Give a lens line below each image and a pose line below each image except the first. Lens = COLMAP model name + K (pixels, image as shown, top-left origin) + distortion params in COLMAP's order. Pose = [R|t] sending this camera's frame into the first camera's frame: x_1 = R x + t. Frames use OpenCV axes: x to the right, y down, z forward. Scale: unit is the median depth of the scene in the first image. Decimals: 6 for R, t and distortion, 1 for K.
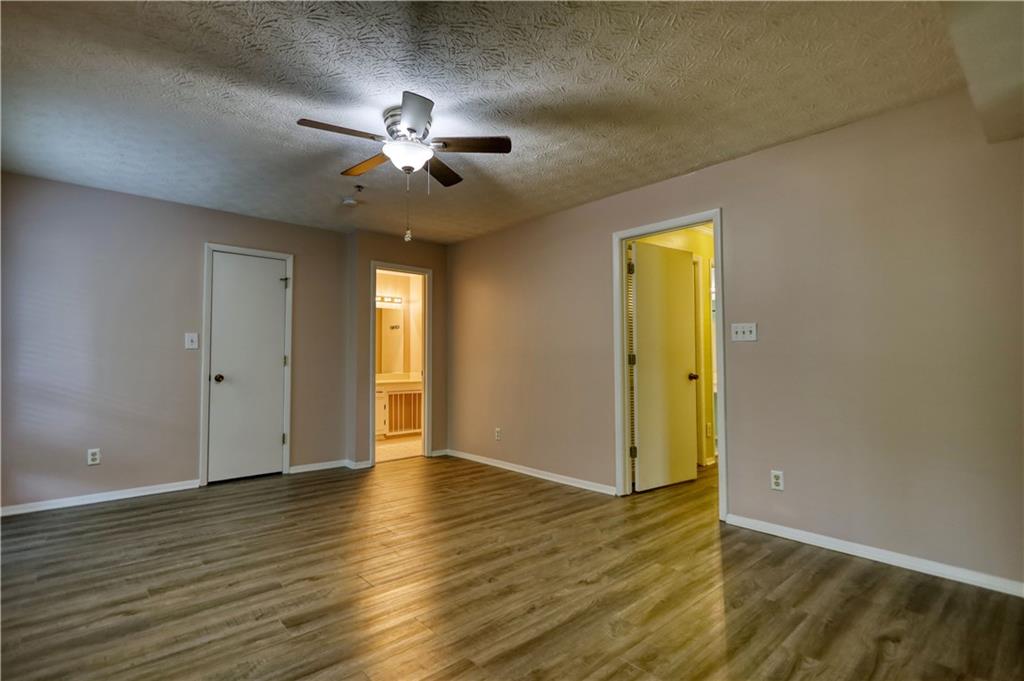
lens RADIAL K [[479.9, 0, 513.0], [0, 479.9, 341.4], [0, 0, 1]] dist [0.001945, 0.000216]
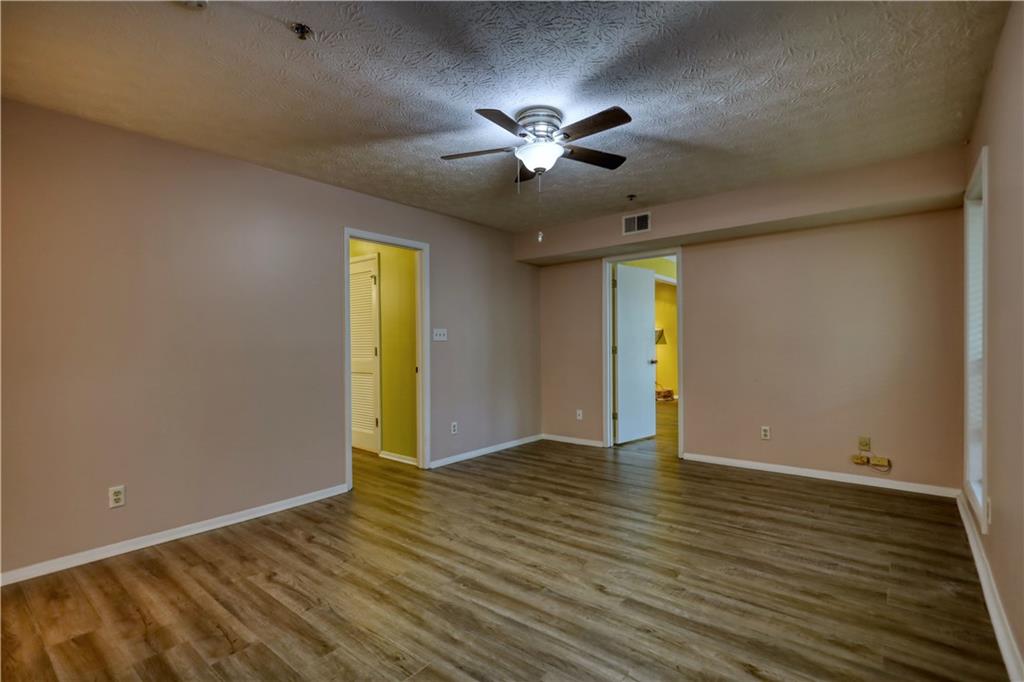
lens RADIAL K [[496.2, 0, 496.0], [0, 496.2, 345.9], [0, 0, 1]] dist [0.011502, -0.000113]
pose [[-0.129686, -0.005317, 0.991541, -1.259479], [-0.030052, 0.999547, 0.001430, 0.010407], [-0.991100, -0.029613, -0.129787, 1.235580]]
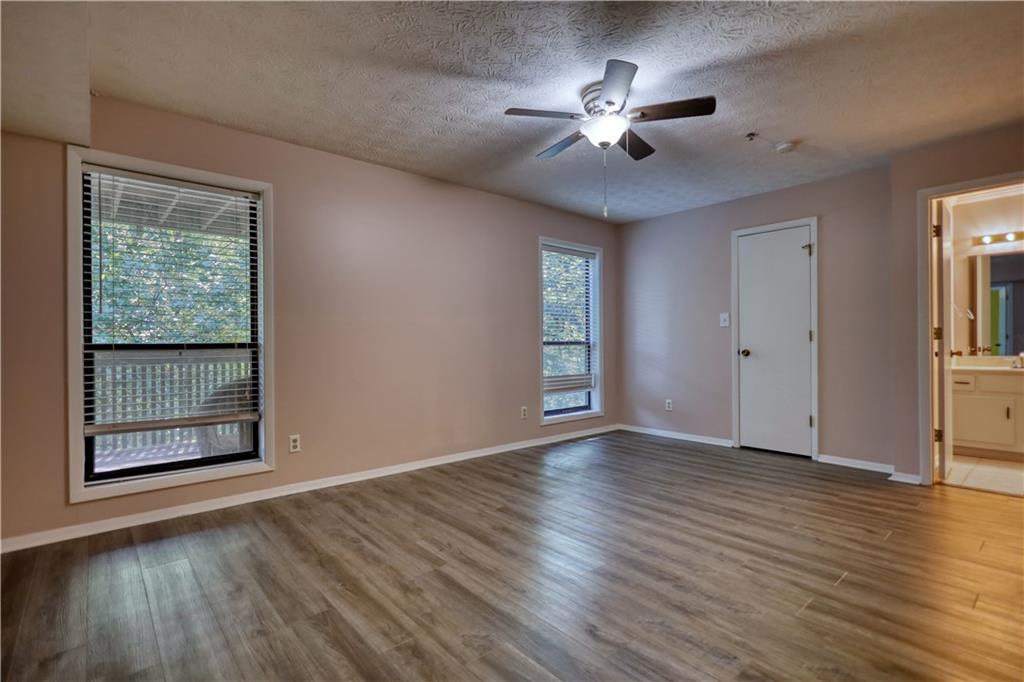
lens RADIAL K [[479.9, 0, 513.0], [0, 479.9, 341.9], [0, 0, 1]] dist [0.001945, 0.000216]
pose [[-0.008439, -0.001252, -0.999964, 0.801889], [0.048151, 0.998839, -0.001657, 0.046945], [0.998804, -0.048163, -0.008369, 0.809733]]
